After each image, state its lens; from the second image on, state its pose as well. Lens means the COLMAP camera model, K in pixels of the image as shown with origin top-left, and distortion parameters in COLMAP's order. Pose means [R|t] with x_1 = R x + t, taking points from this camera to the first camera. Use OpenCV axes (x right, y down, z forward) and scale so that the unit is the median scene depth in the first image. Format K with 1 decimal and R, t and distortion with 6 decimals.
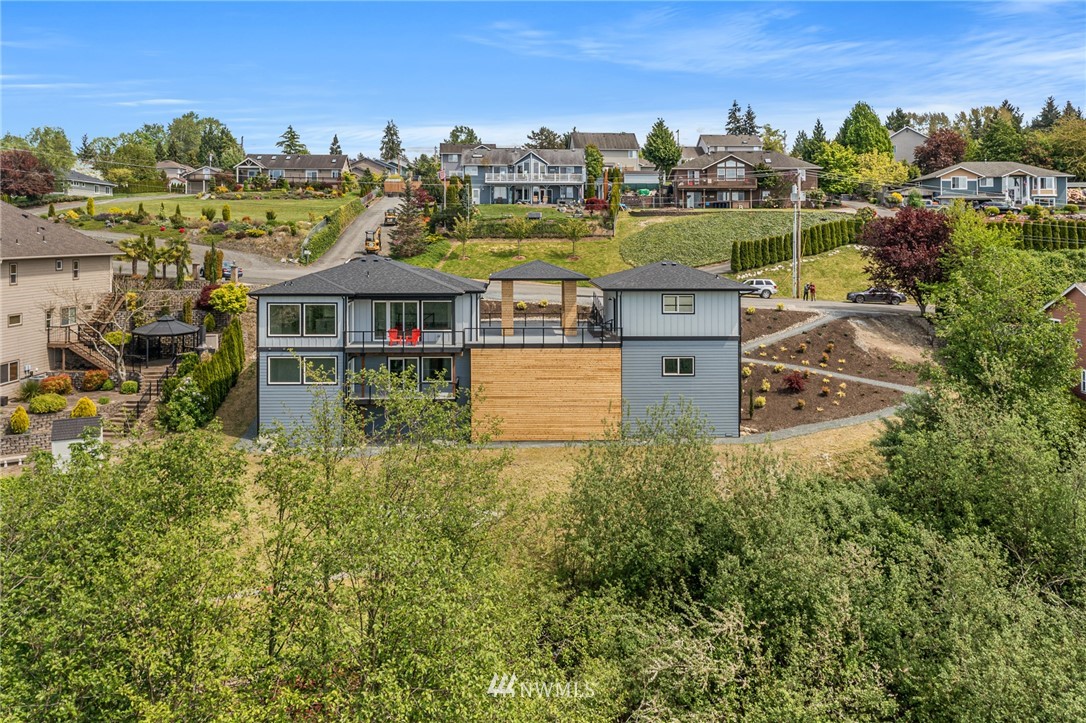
lens RADIAL K [[884.2, 0, 543.4], [0, 884.2, 367.4], [0, 0, 1]] dist [-0.002855, 0.012419]
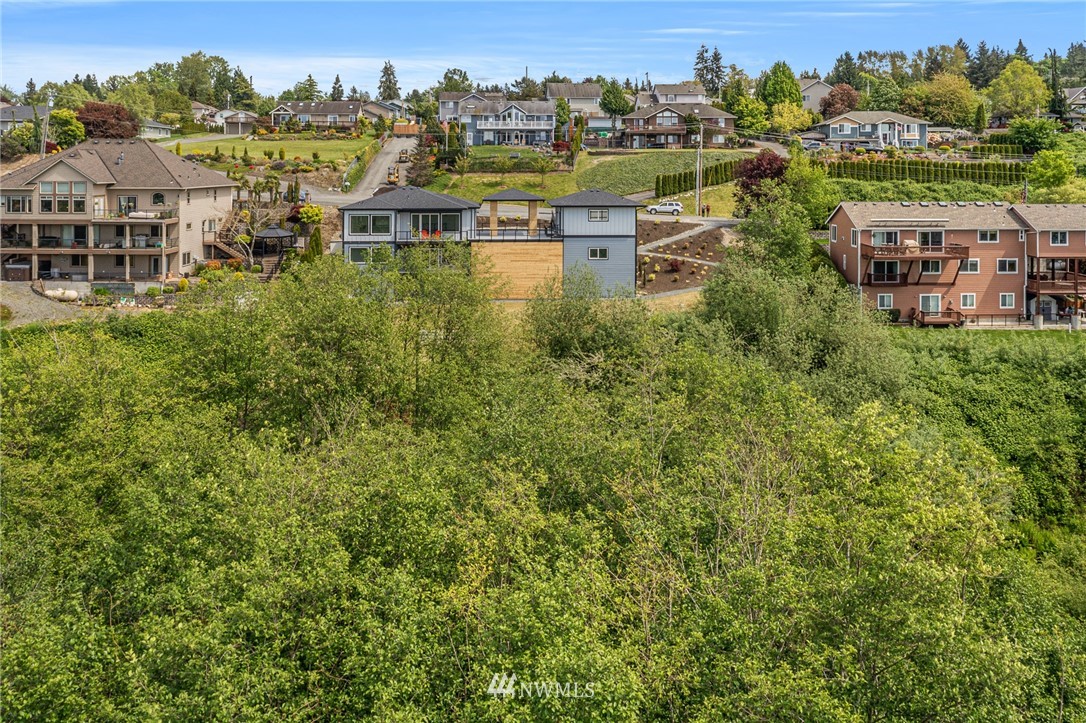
lens RADIAL K [[884.2, 0, 537.4], [0, 884.2, 353.1], [0, 0, 1]] dist [-0.002855, 0.012419]
pose [[0.999985, -0.002580, 0.004861, 0.017347], [0.002280, 0.998156, 0.060659, 0.045109], [-0.005009, -0.060647, 0.998147, -0.349399]]
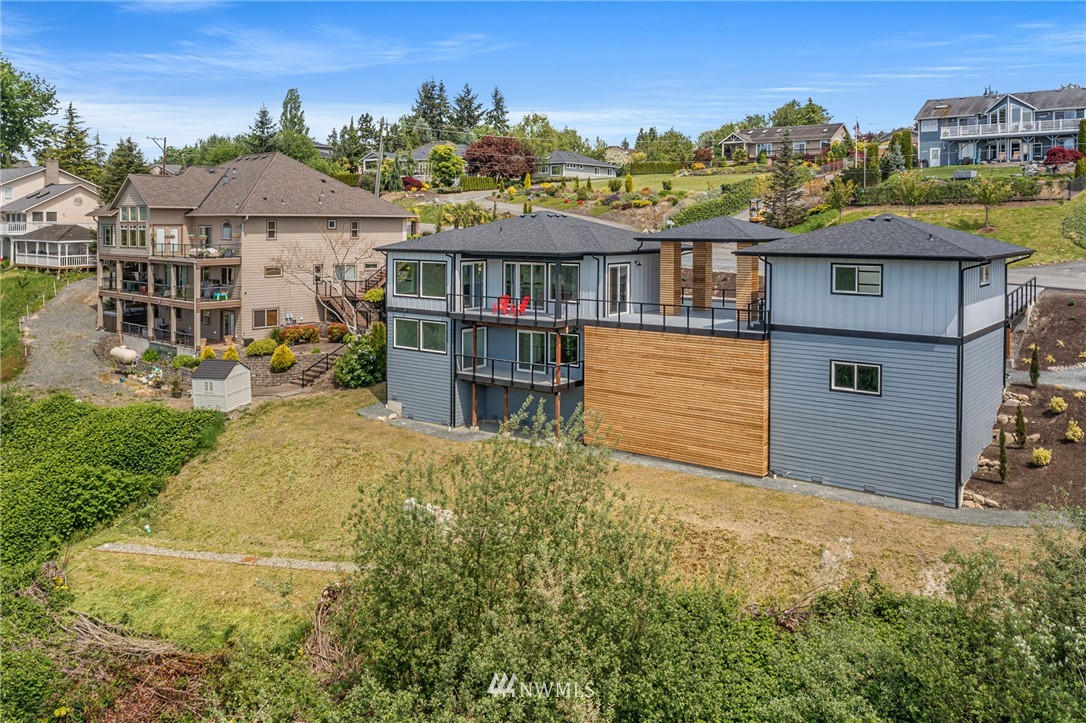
lens RADIAL K [[884.2, 0, 541.5], [0, 884.2, 356.8], [0, 0, 1]] dist [-0.002855, 0.012419]
pose [[0.765319, 0.094414, -0.636689, 0.208054], [-0.096184, 0.994852, 0.031910, -0.008061], [0.636424, 0.036818, 0.770460, 0.200477]]
